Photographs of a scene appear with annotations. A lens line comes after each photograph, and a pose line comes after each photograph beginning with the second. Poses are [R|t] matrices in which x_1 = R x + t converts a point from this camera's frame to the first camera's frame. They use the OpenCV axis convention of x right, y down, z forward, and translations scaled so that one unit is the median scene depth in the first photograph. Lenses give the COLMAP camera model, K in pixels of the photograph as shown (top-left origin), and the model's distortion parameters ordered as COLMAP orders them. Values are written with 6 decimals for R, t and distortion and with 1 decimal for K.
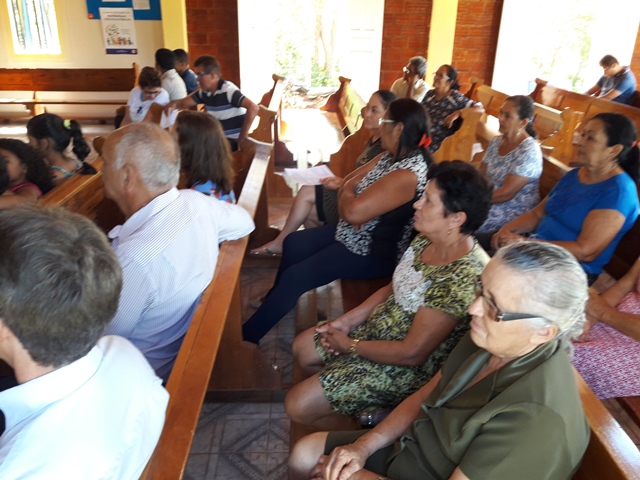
lens RADIAL K [[535.6, 0, 320.0], [0, 535.6, 240.0], [0, 0, 1]] dist [0.156904, -0.330327]
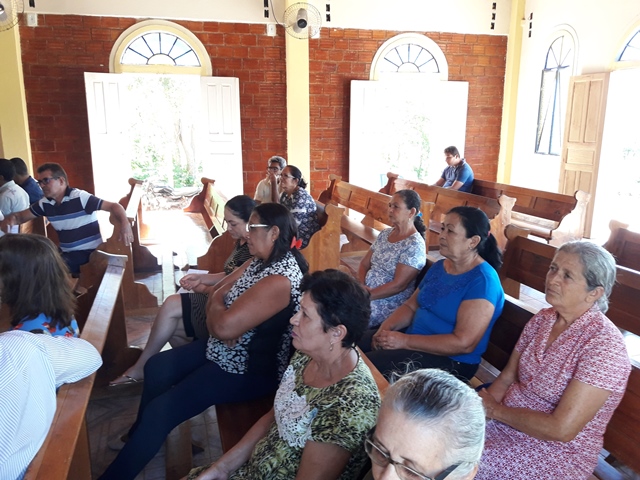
lens RADIAL K [[535.6, 0, 320.0], [0, 535.6, 240.0], [0, 0, 1]] dist [0.156904, -0.330327]
pose [[0.969810, -0.068351, 0.234087, 0.015091], [0.106837, 0.981980, -0.155891, -0.034493], [-0.219213, 0.176194, 0.959636, 0.069184]]
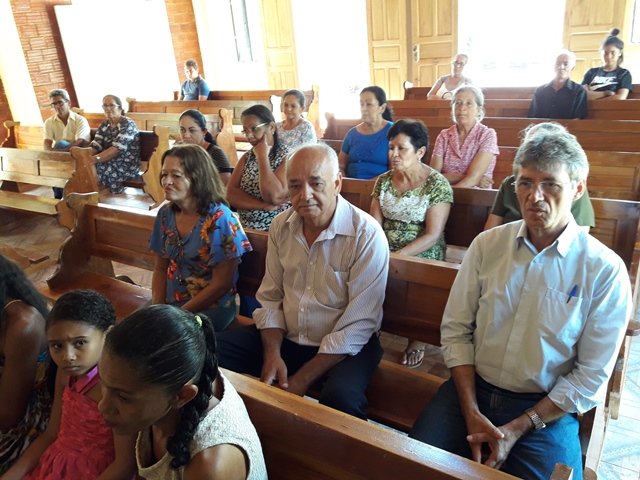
lens RADIAL K [[535.6, 0, 320.0], [0, 535.6, 240.0], [0, 0, 1]] dist [0.156904, -0.330327]
pose [[0.591069, -0.371798, 0.715823, -0.768702], [0.400897, 0.905474, 0.139275, -0.094159], [-0.699942, 0.204651, 0.684251, 0.089584]]
